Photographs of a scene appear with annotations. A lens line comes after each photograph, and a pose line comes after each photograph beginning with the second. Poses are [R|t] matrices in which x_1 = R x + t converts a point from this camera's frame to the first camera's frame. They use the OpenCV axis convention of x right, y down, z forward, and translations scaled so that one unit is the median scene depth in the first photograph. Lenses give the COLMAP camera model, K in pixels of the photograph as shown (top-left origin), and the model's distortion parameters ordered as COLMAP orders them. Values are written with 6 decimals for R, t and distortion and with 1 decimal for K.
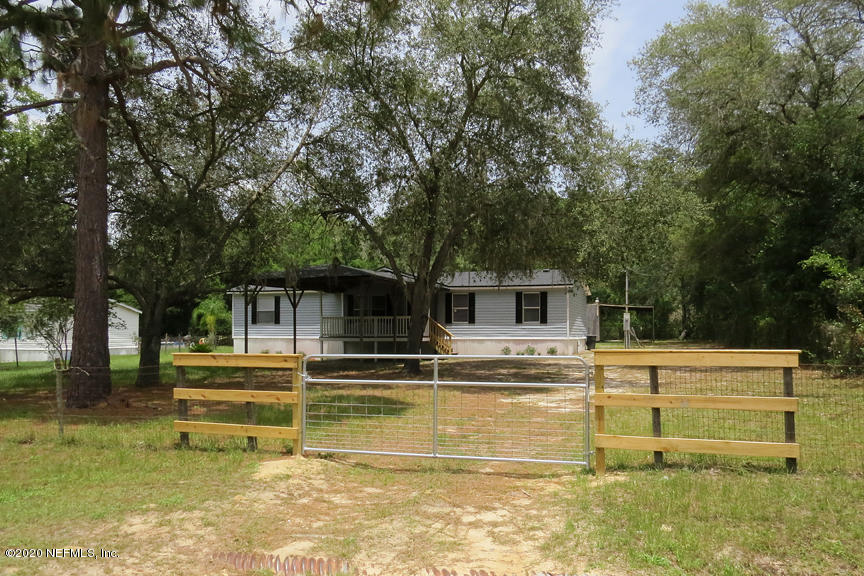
lens RADIAL K [[632.4, 0, 432.0], [0, 632.4, 288.0], [0, 0, 1]] dist [-0.040043, 0.000067]
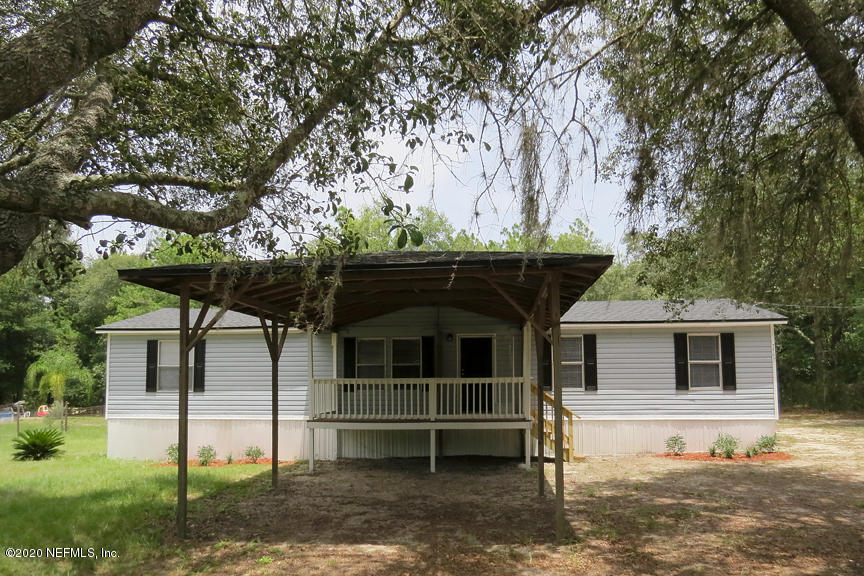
lens RADIAL K [[632.4, 0, 432.0], [0, 632.4, 288.0], [0, 0, 1]] dist [-0.040043, 0.000067]
pose [[0.977837, 0.027782, 0.207517, -0.190502], [-0.008733, 0.995707, -0.092151, 0.018966], [-0.209187, 0.088296, 0.973881, 0.485603]]
